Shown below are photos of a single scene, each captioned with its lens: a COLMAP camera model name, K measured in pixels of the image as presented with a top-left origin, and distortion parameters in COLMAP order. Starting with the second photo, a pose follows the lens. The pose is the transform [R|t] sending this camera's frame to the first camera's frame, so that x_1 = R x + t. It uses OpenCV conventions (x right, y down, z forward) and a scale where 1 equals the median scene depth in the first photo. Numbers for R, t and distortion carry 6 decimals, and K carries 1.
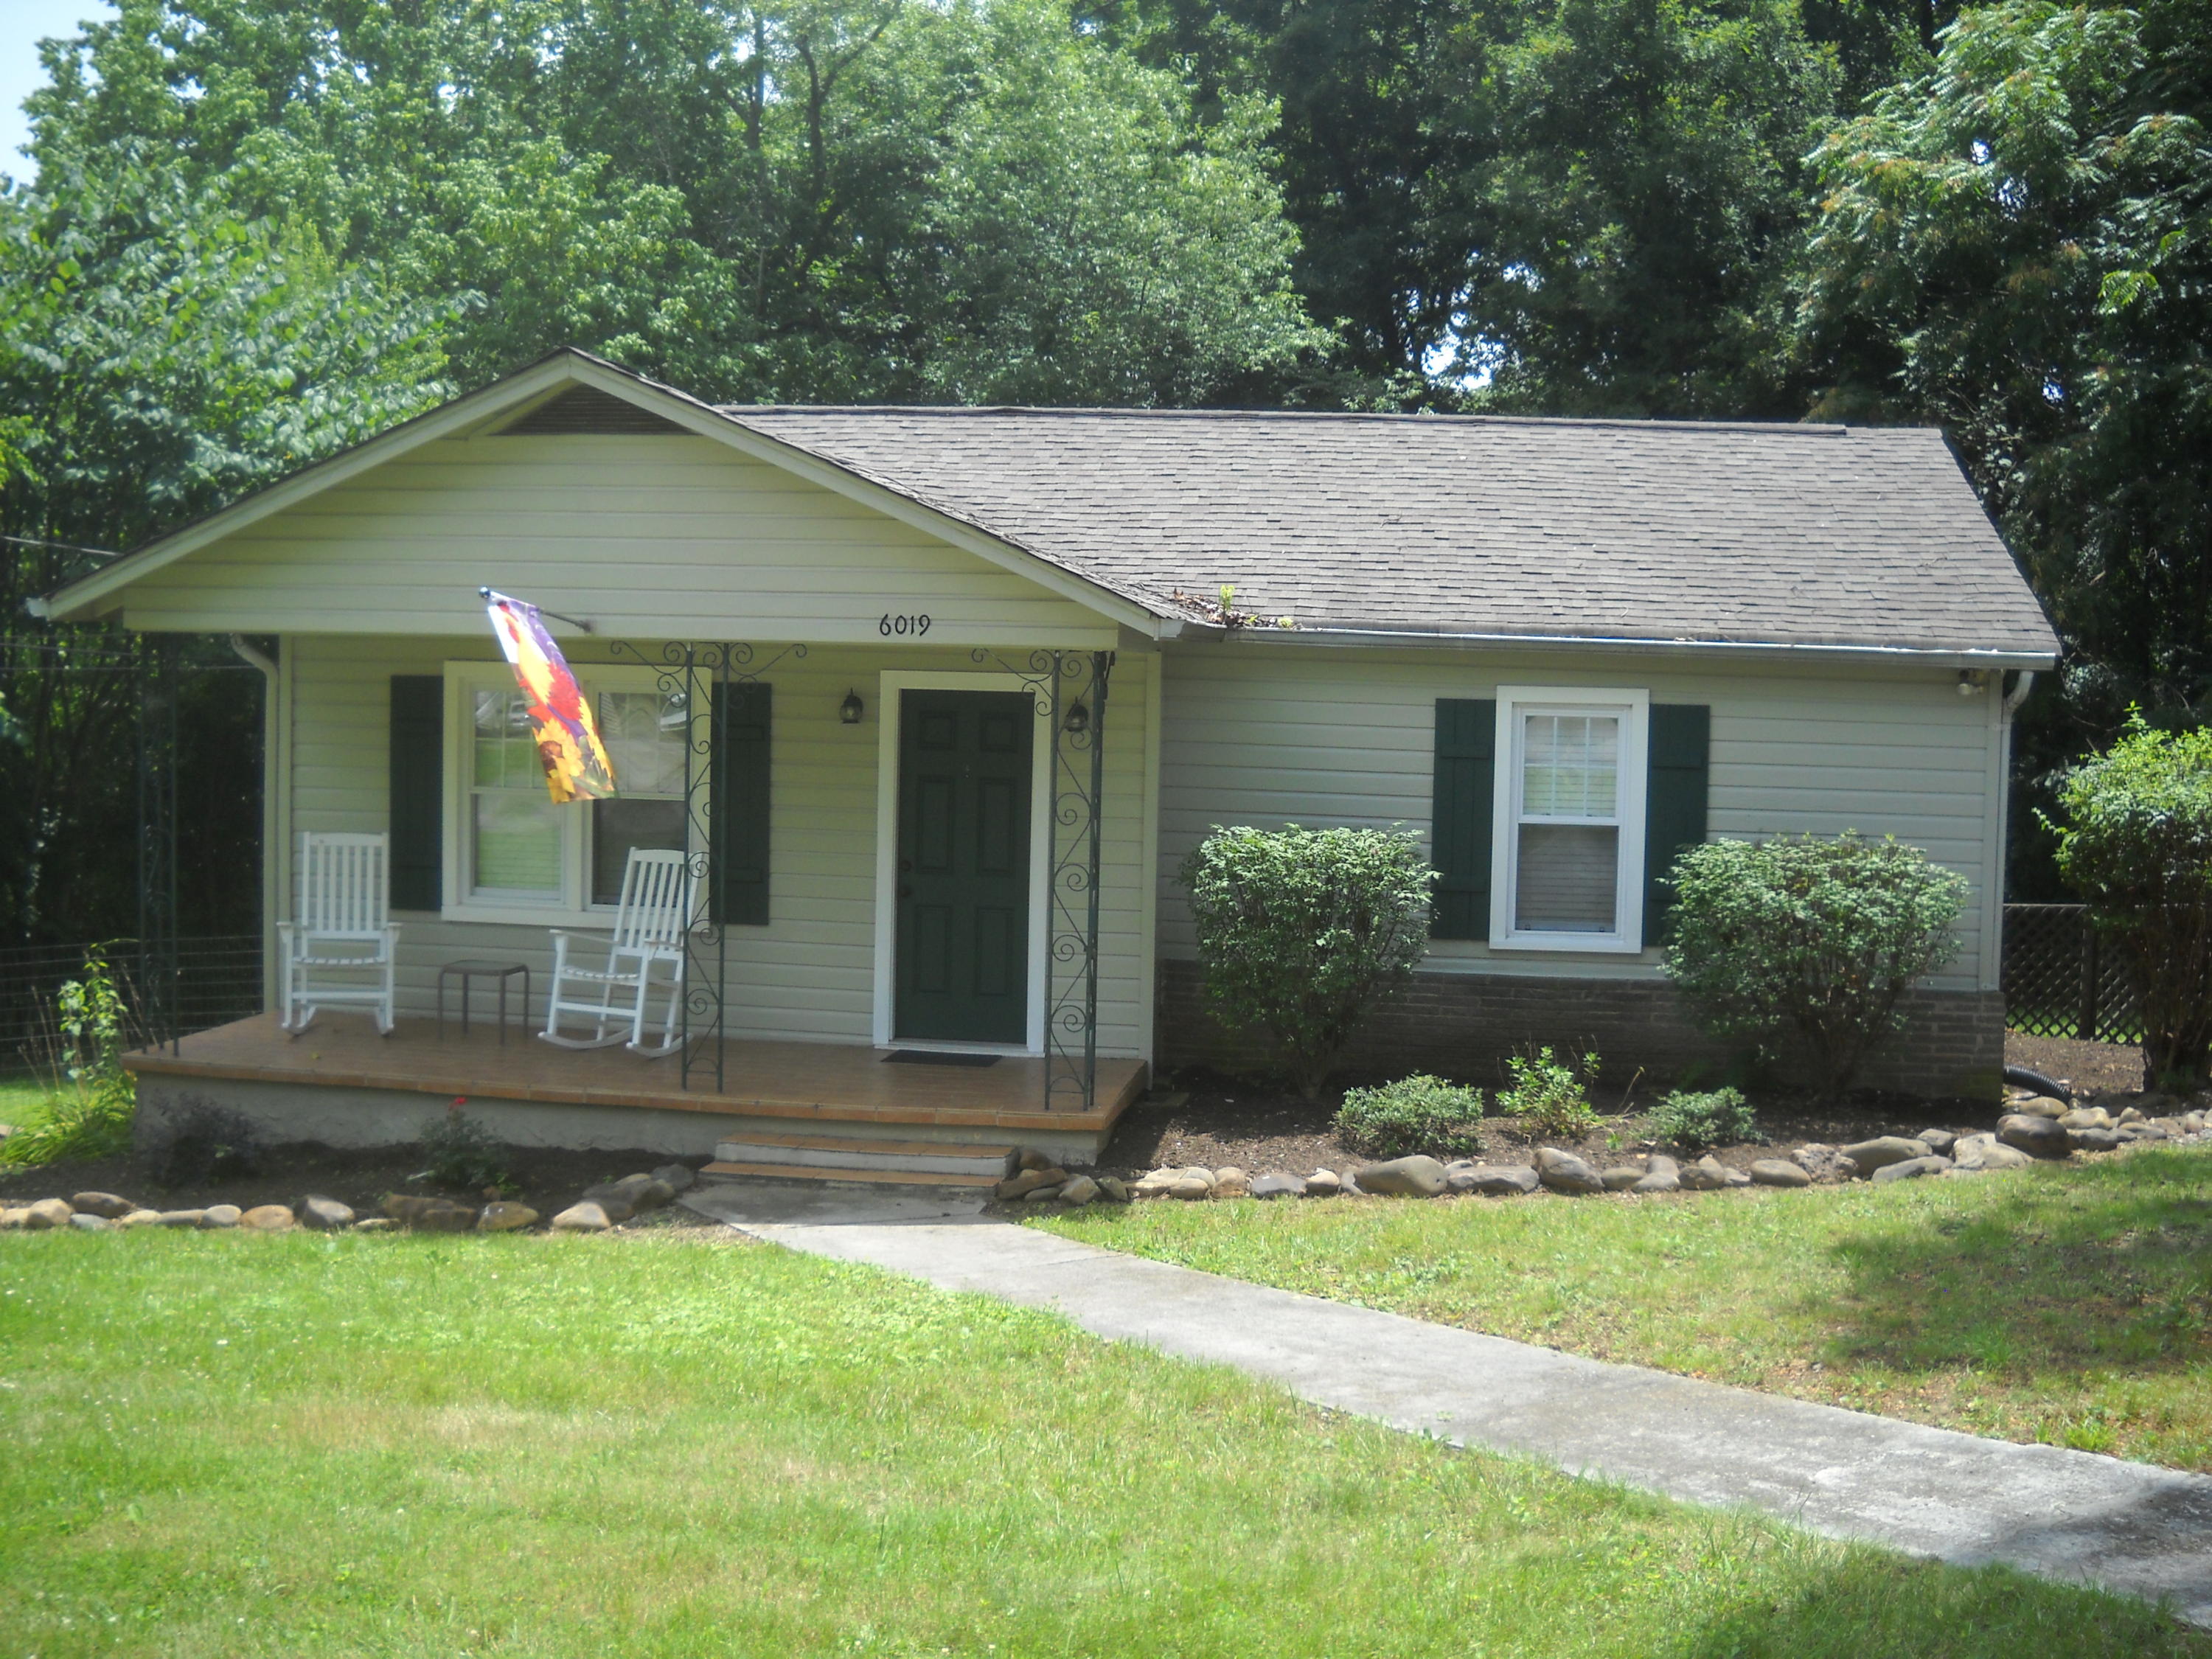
lens RADIAL K [[2528.7, 0, 1106.0], [0, 2528.7, 829.5], [0, 0, 1]] dist [-0.242849, 0.157185]
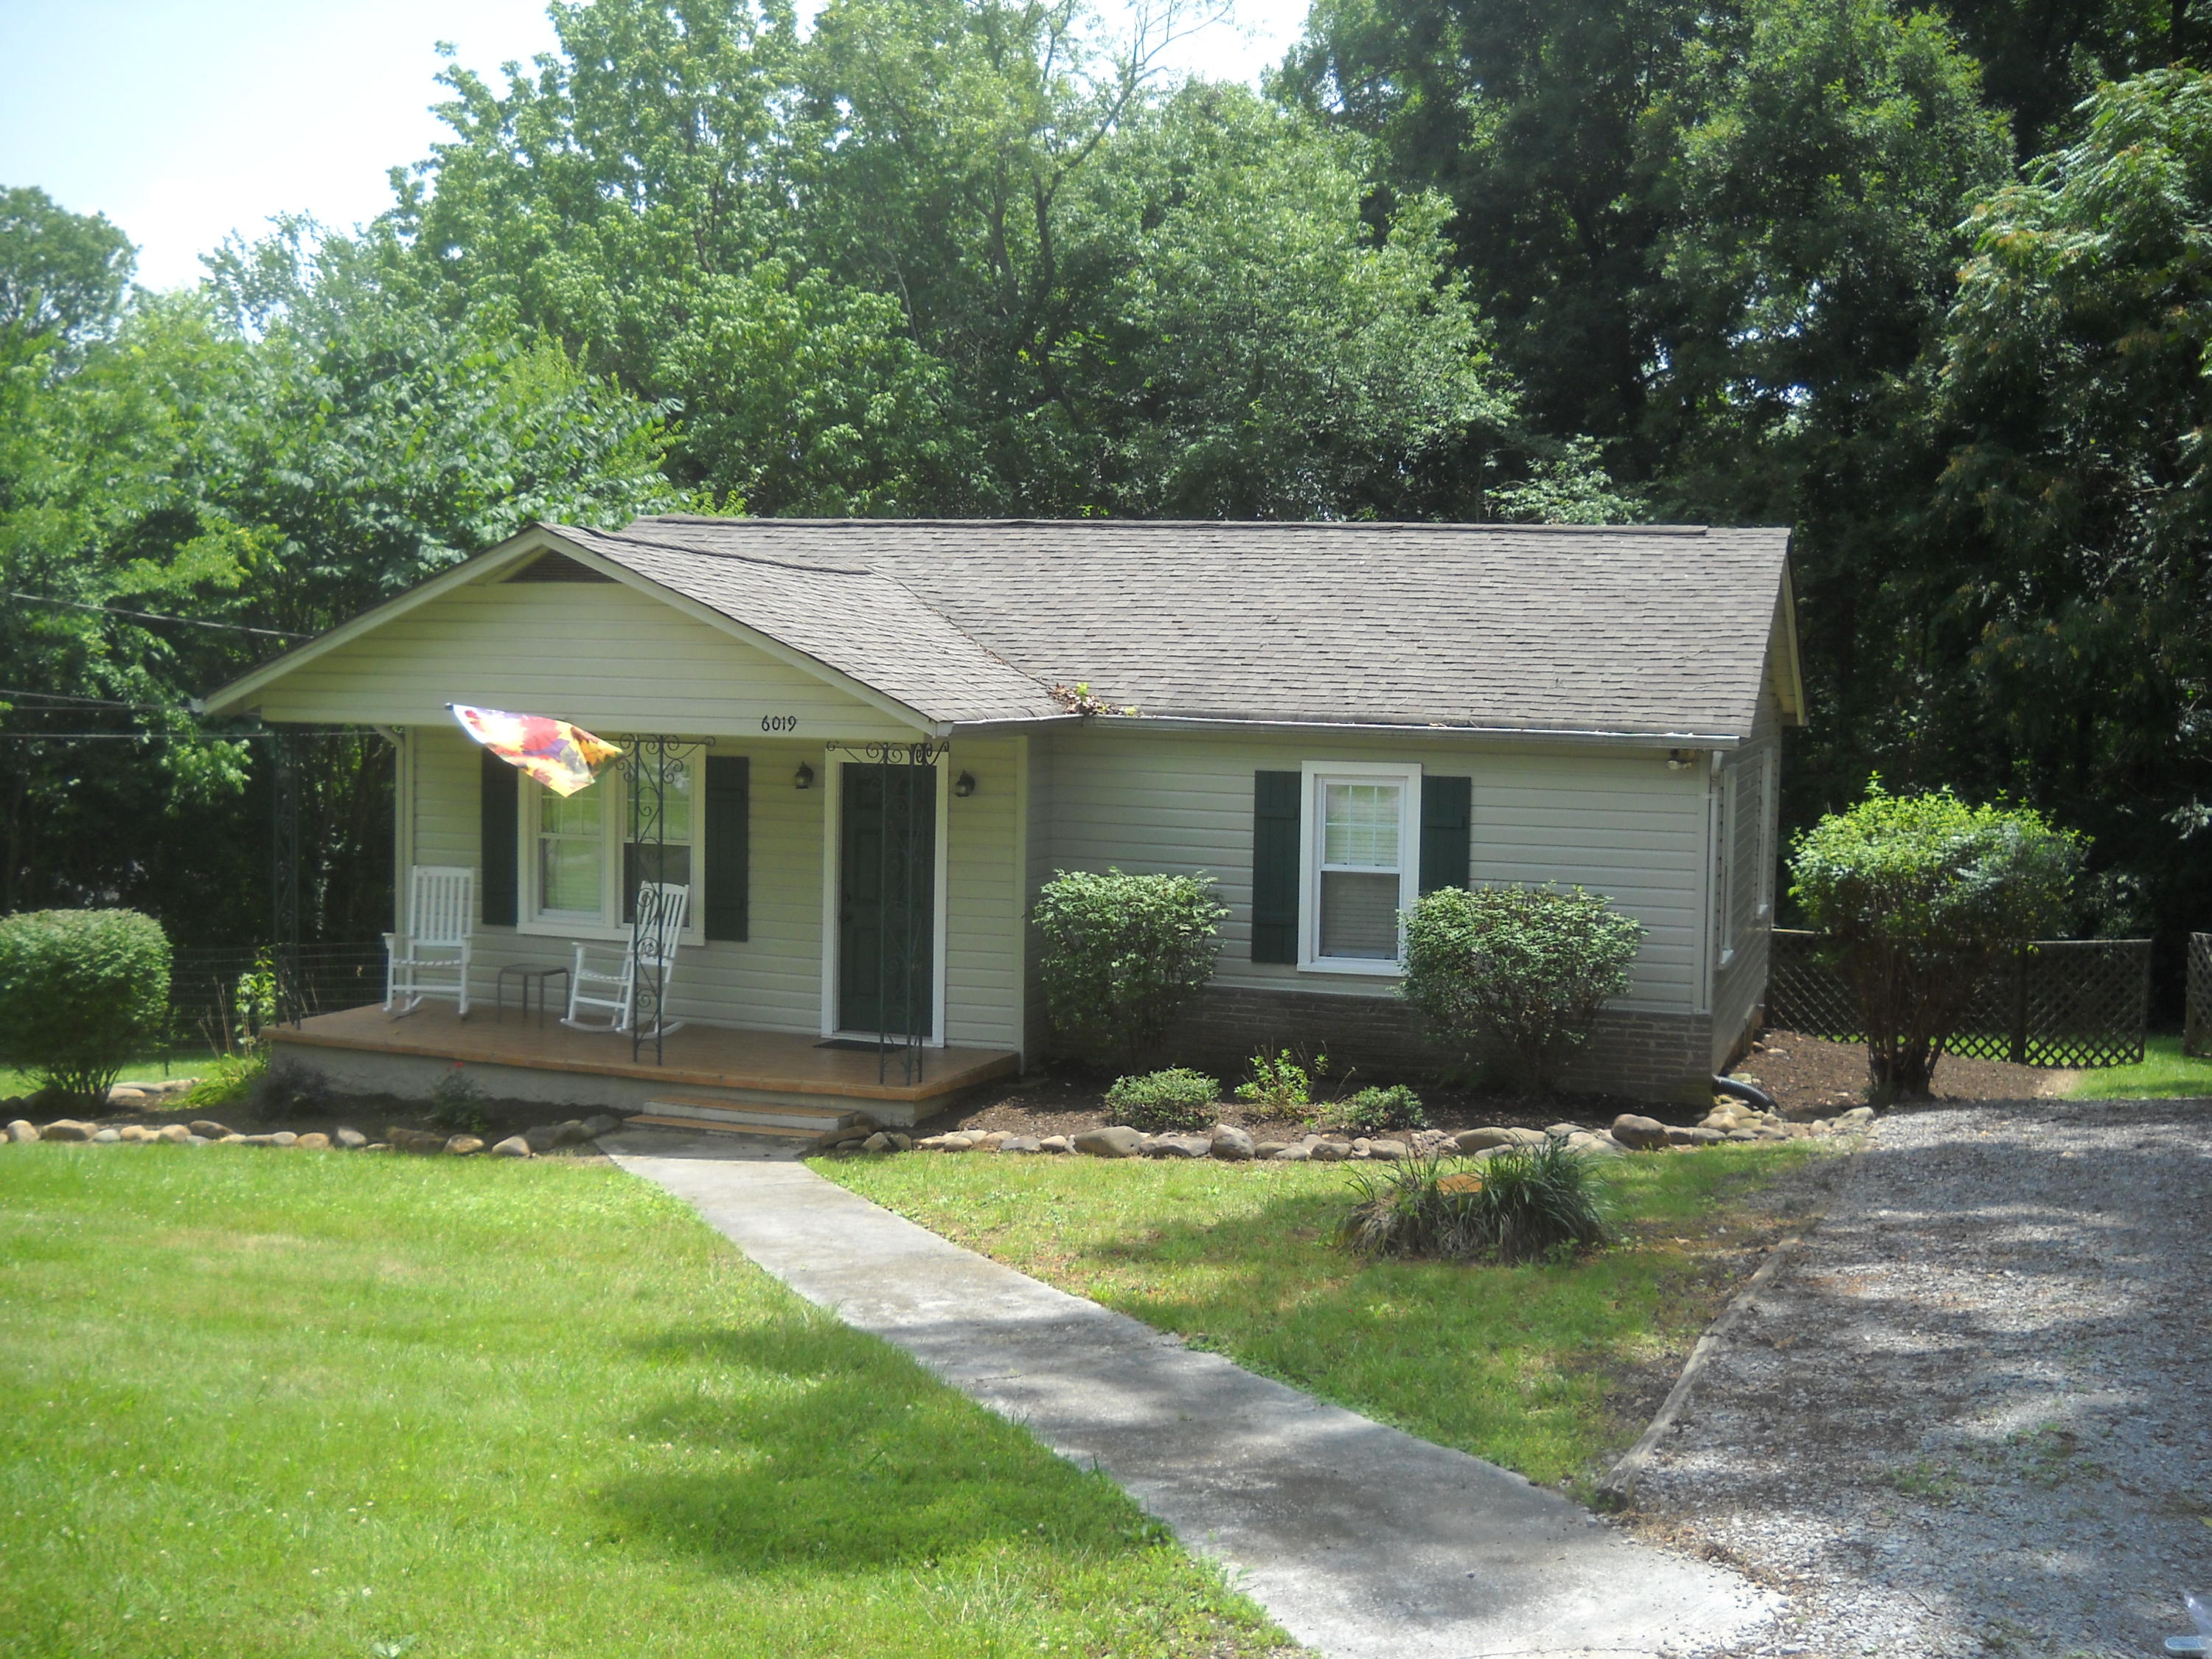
lens RADIAL K [[2528.7, 0, 1106.0], [0, 2528.7, 829.5], [0, 0, 1]] dist [-0.242849, 0.157185]
pose [[0.981311, 0.008848, -0.192226, 0.303752], [-0.009213, 0.999957, -0.001004, -0.020911], [0.192209, 0.002757, 0.981350, -0.253133]]
